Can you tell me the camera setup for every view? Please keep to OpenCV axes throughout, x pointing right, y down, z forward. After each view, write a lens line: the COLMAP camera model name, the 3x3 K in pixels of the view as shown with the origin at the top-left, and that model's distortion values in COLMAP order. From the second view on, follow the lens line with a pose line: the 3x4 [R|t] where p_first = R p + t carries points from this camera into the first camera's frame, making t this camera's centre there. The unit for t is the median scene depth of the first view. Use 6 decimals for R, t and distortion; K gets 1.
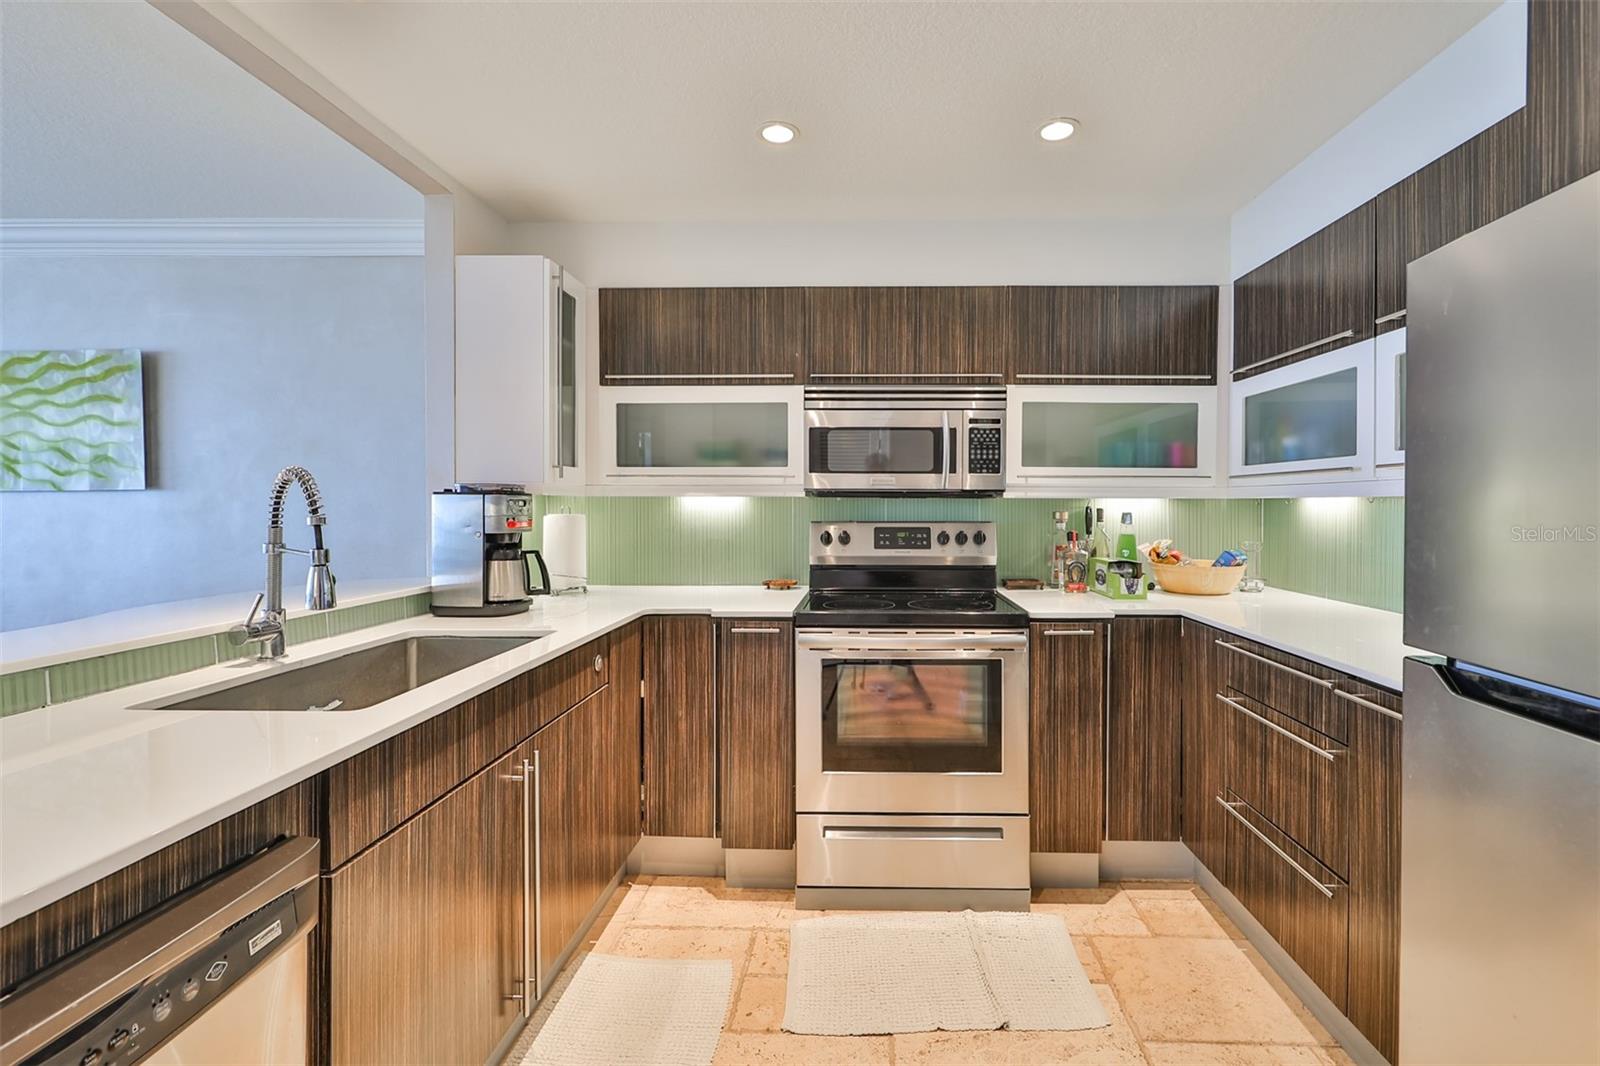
lens RADIAL K [[647.8, 0, 796.7], [0, 647.8, 516.2], [0, 0, 1]] dist [0.002298, 0.000257]
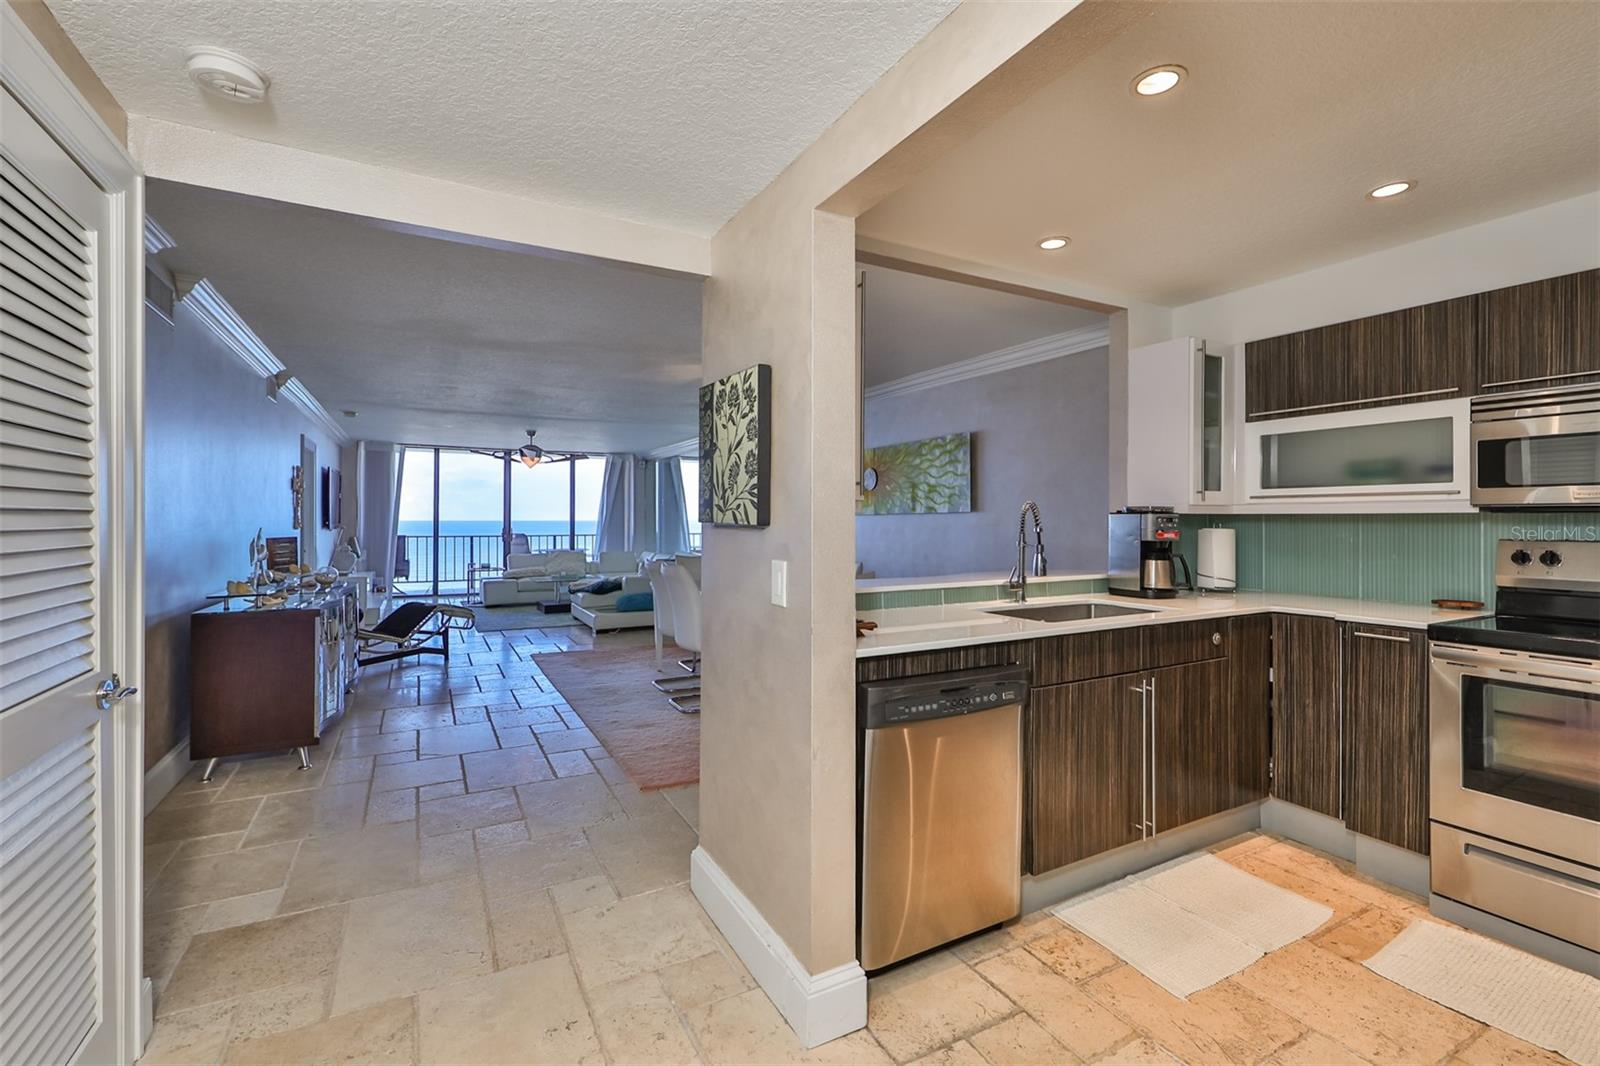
lens RADIAL K [[669.2, 0, 797.3], [0, 669.2, 516.4], [0, 0, 1]] dist [-0.001297, -0.000070]
pose [[0.510296, -0.005139, -0.859984, 0.351391], [-0.014140, 0.999797, -0.014365, 0.004044], [0.859883, 0.019491, 0.510119, -0.365262]]
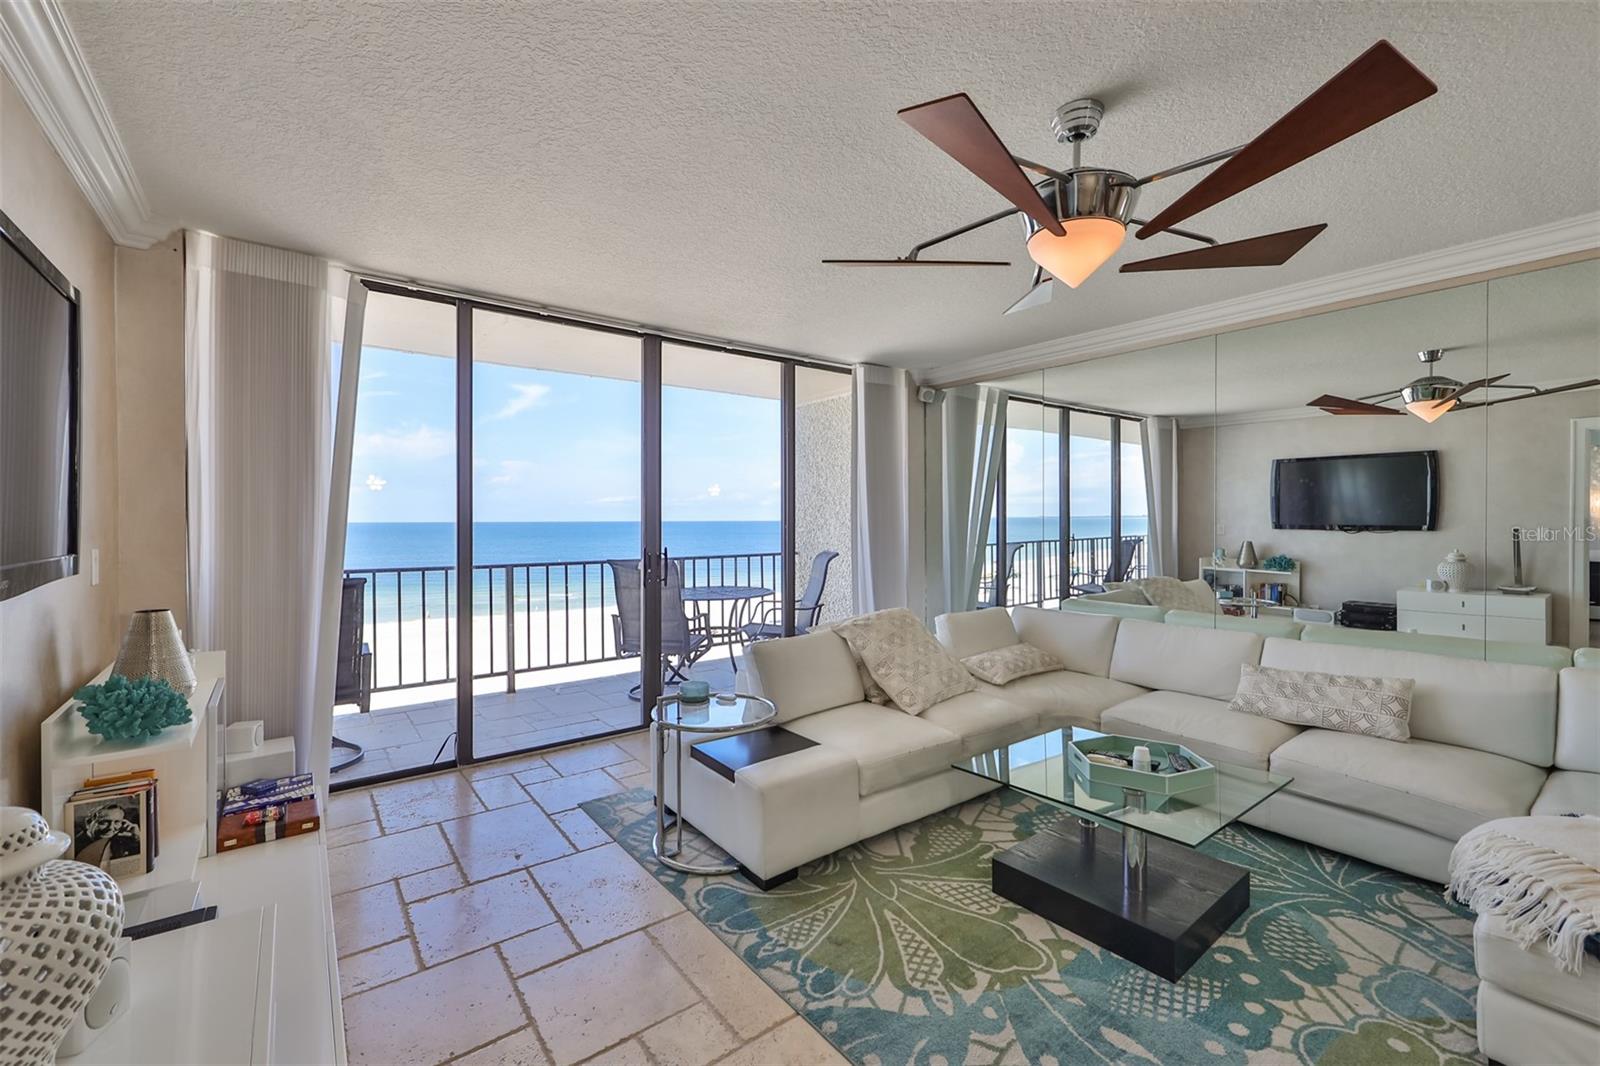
lens RADIAL K [[676.5, 0, 802.9], [0, 676.5, 525.5], [0, 0, 1]] dist [-0.001045, 0.000682]
pose [[0.621690, 0.004382, -0.783251, -3.265093], [-0.008982, 0.999958, -0.001534, -0.009129], [0.783212, 0.007989, 0.621704, -0.498402]]
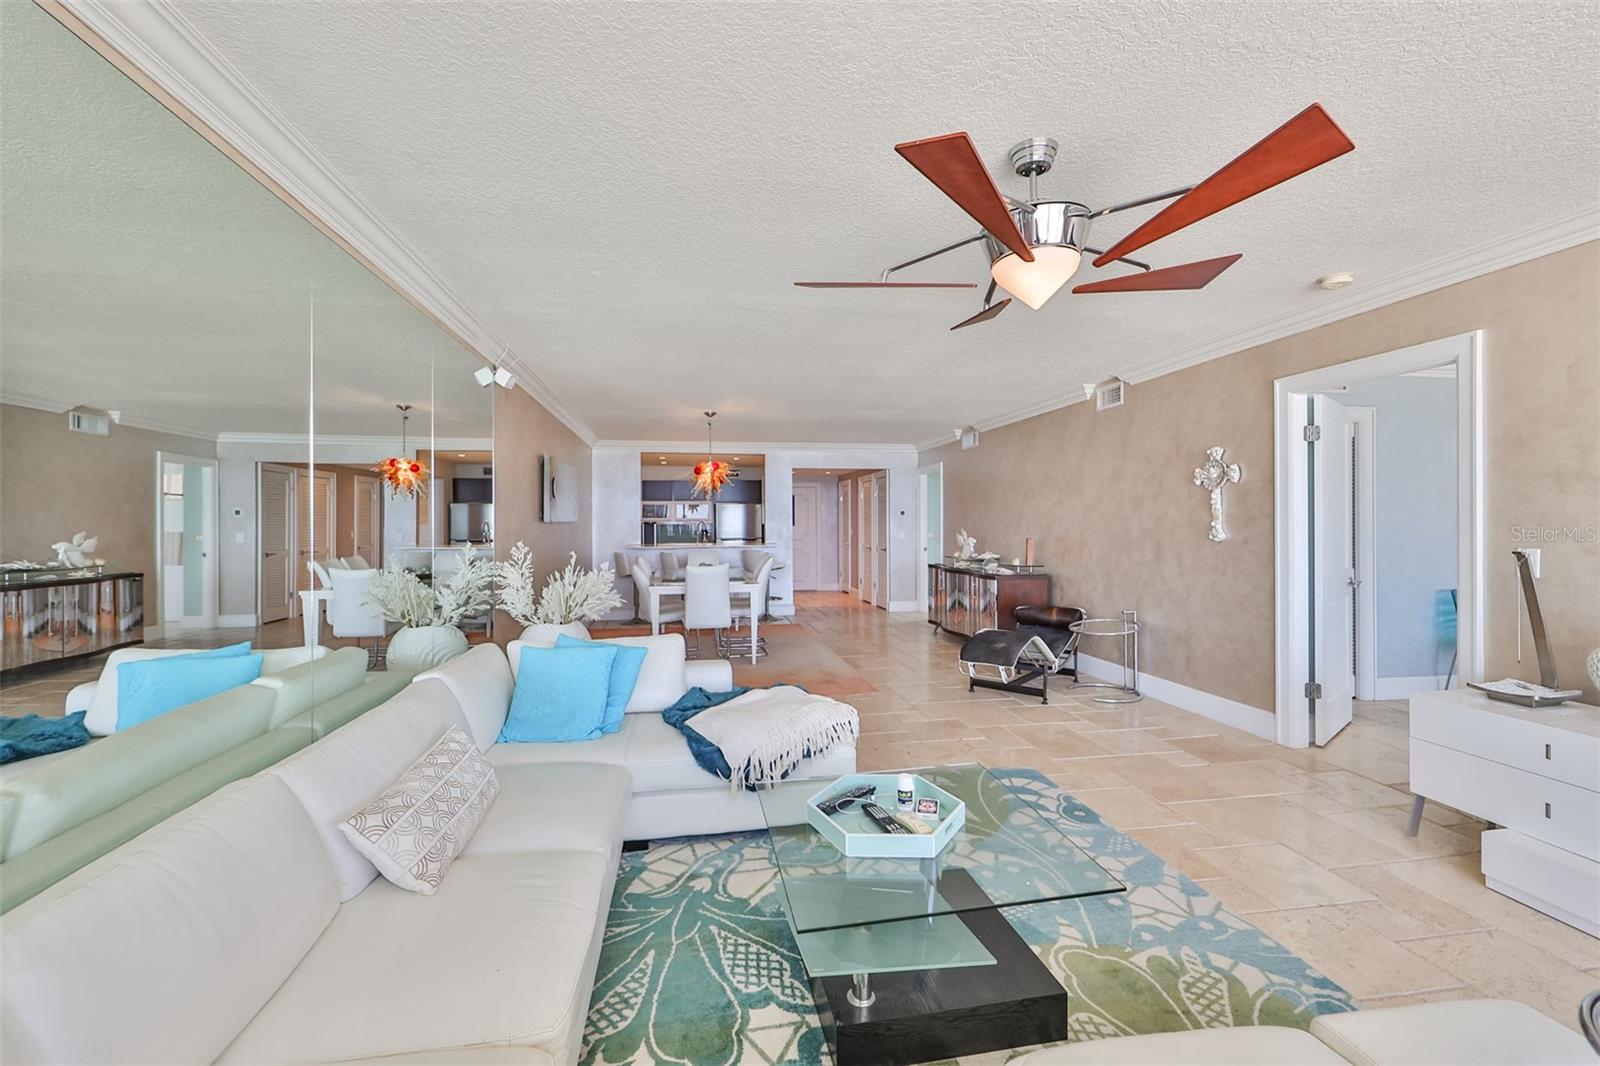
lens RADIAL K [[684.7, 0, 783.3], [0, 684.7, 524.3], [0, 0, 1]] dist [0.013862, -0.000418]
pose [[-0.171339, -0.001452, 0.985211, -4.541337], [0.019830, 0.999791, 0.004923, -0.029385], [-0.985013, 0.020380, -0.171275, 0.756787]]
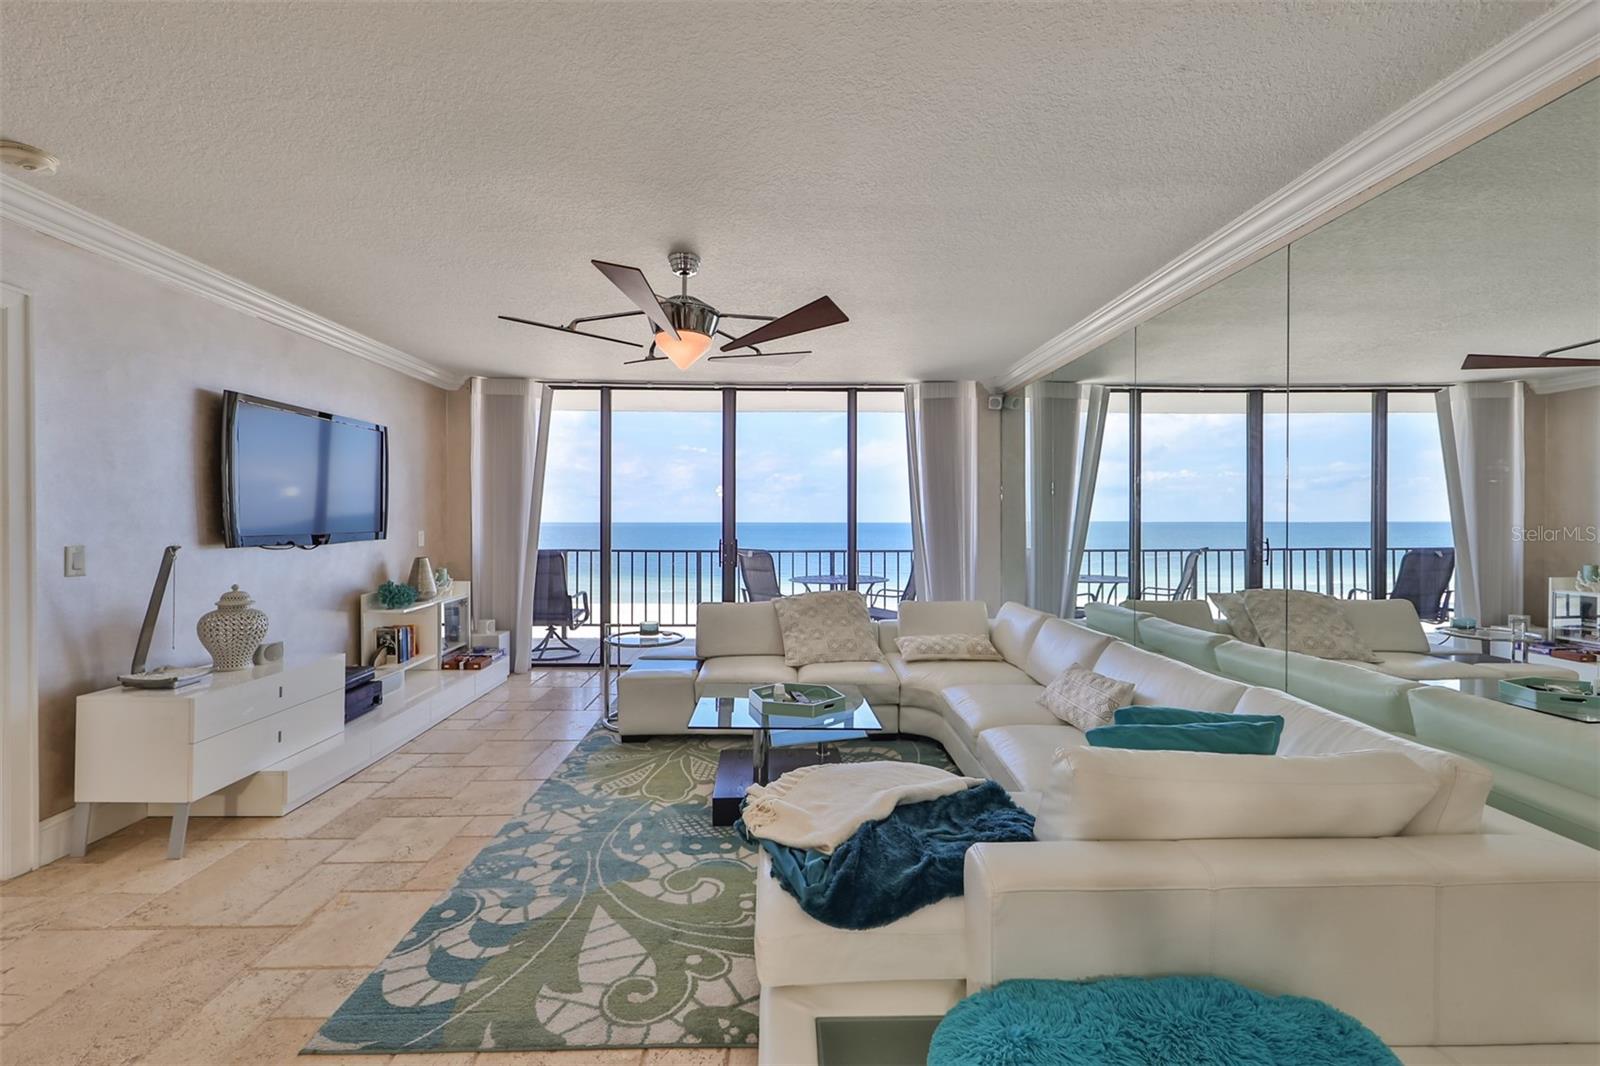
lens RADIAL K [[667.1, 0, 783.3], [0, 667.1, 523.5], [0, 0, 1]] dist [-0.001163, -0.000012]
pose [[0.036873, 0.002734, -0.999316, -2.430536], [-0.017667, 0.999842, 0.002084, -0.016052], [0.999164, 0.017578, 0.036916, 0.414815]]
